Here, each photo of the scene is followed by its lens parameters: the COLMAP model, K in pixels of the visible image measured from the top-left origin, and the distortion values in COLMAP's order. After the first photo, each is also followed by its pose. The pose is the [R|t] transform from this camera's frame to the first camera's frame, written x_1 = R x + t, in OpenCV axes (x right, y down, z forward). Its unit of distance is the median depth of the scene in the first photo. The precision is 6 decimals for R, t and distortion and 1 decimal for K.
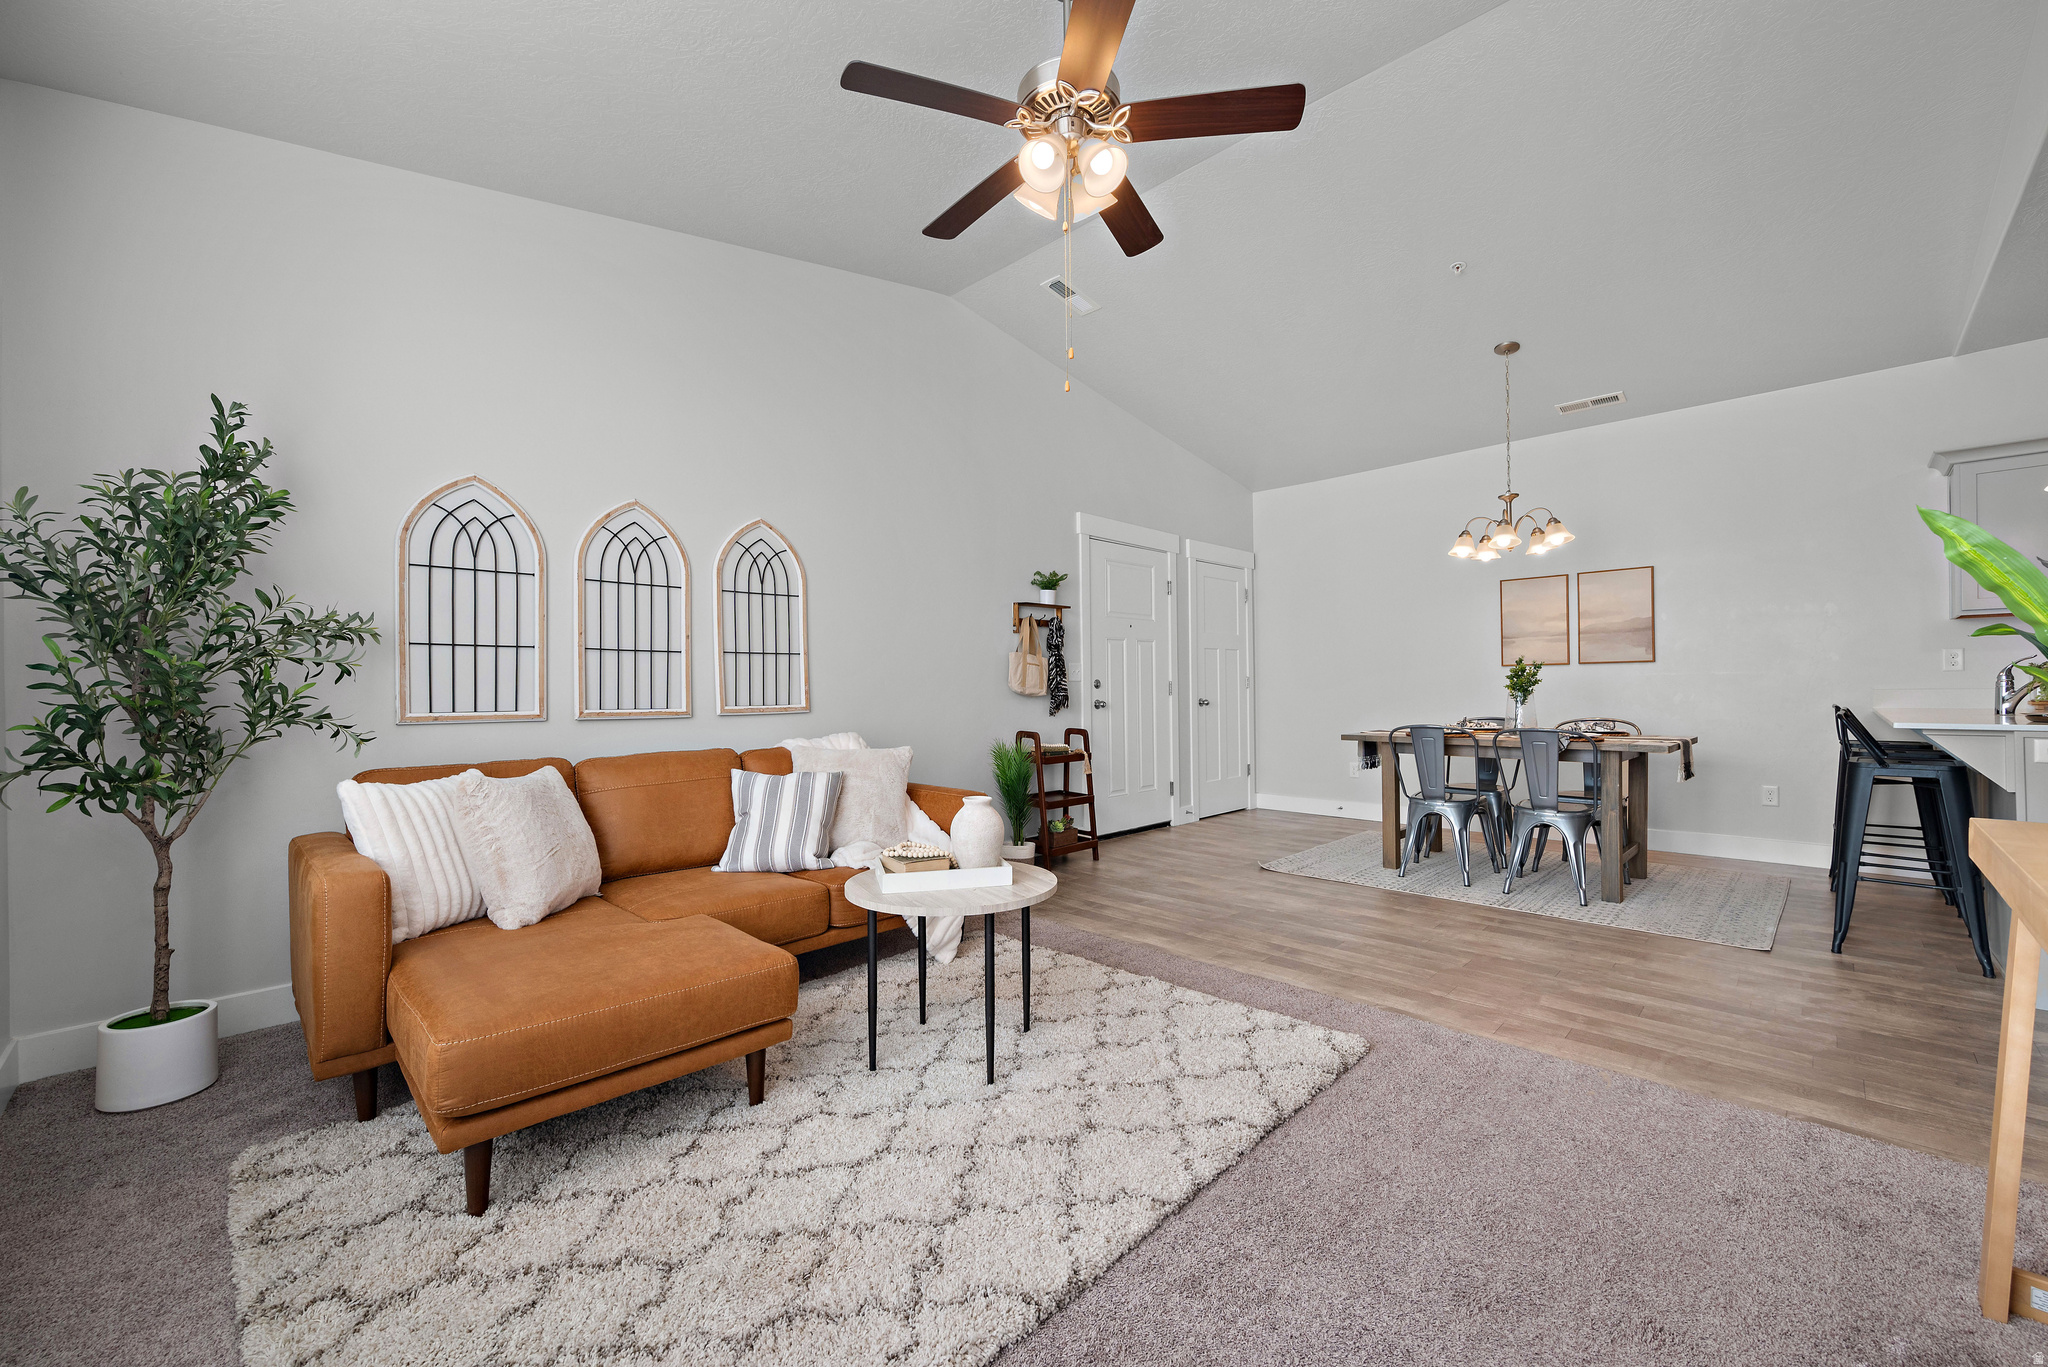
lens RADIAL K [[817.9, 0, 1028.5], [0, 817.9, 688.8], [0, 0, 1]] dist [0.000227, -0.000905]
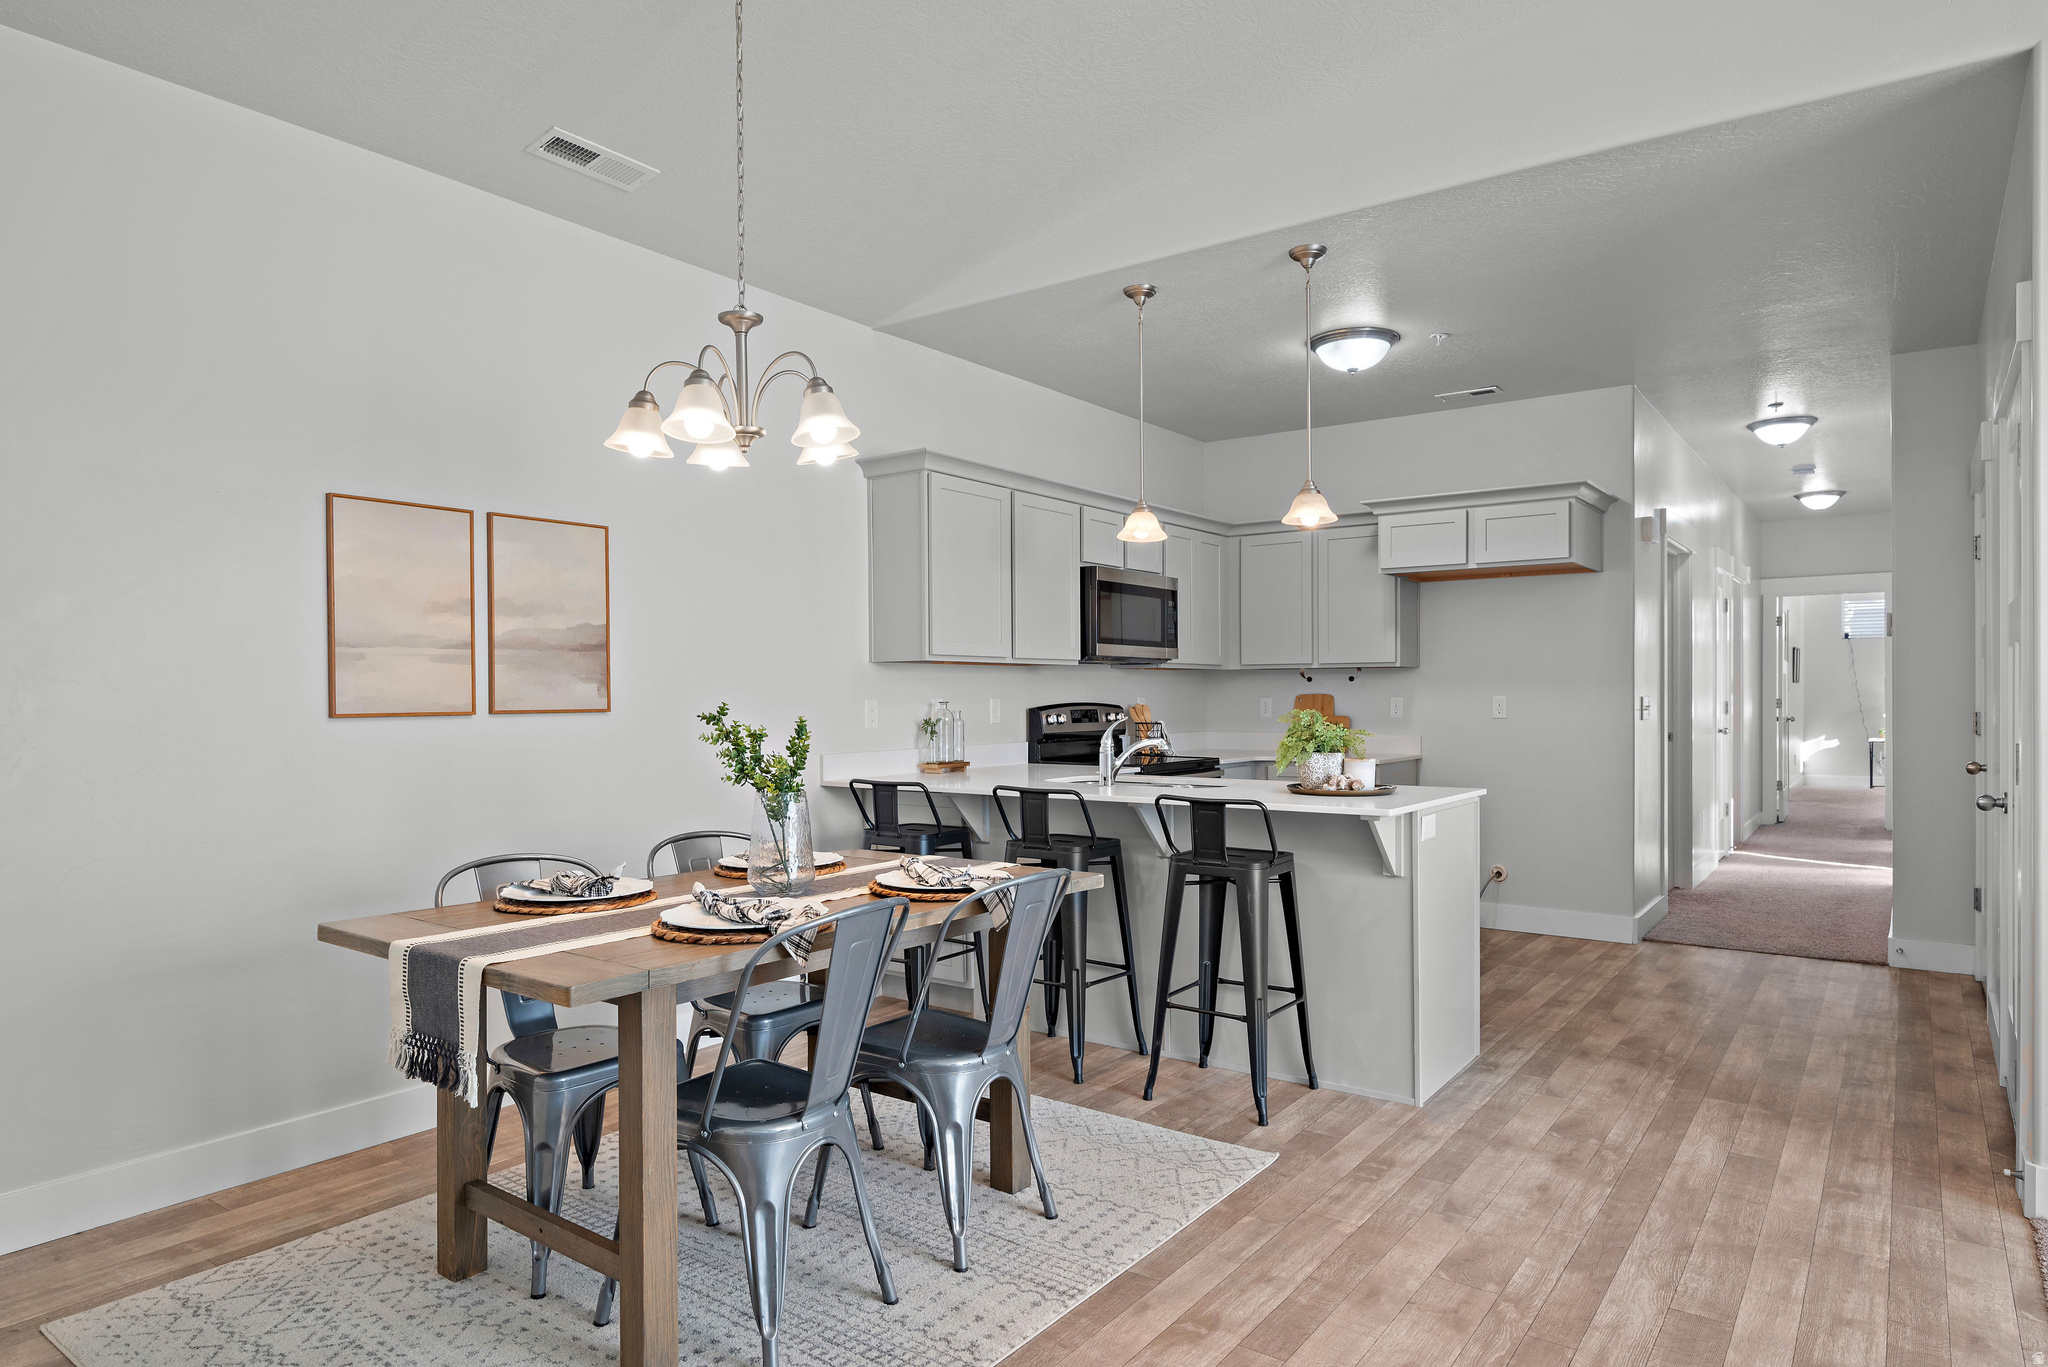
lens RADIAL K [[1222.6, 0, 1026.9], [0, 1222.6, 695.9], [0, 0, 1]] dist [0.000317, -0.005566]
pose [[-0.153092, 0.009818, 0.988163, -0.045853], [0.006345, 0.999940, -0.008952, -0.036518], [-0.988192, 0.004900, -0.153145, 0.916109]]
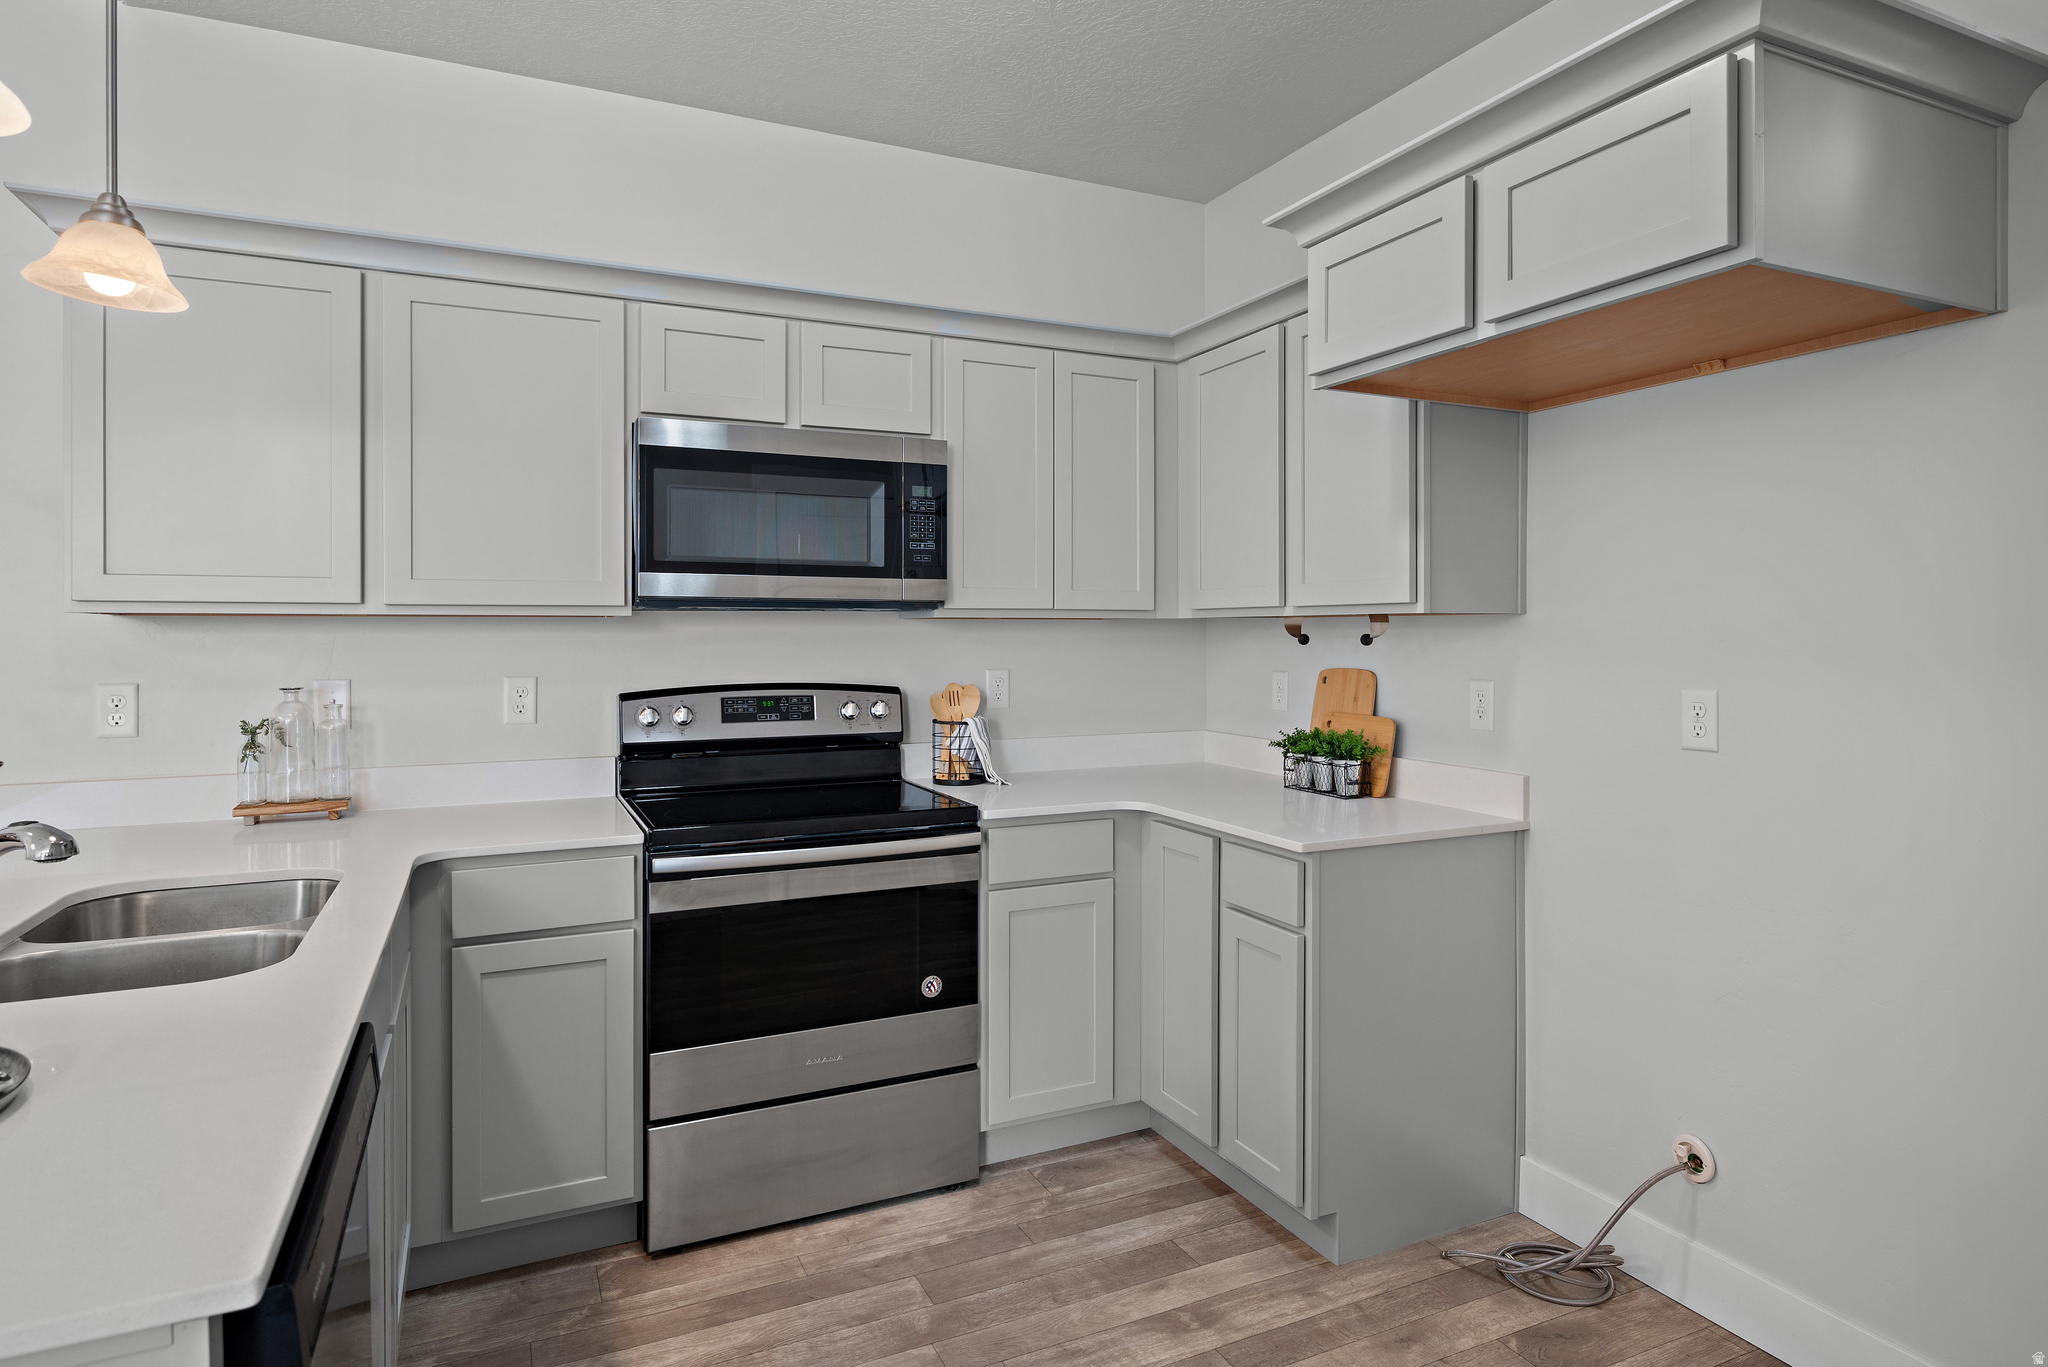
lens RADIAL K [[1139.0, 0, 1032.9], [0, 1139.0, 632.5], [0, 0, 1]] dist [-0.004197, -0.001942]
pose [[0.338559, 0.010869, 0.940882, 0.651673], [-0.002077, 0.999939, -0.010804, -0.062759], [-0.940943, 0.001703, 0.338561, 0.309538]]
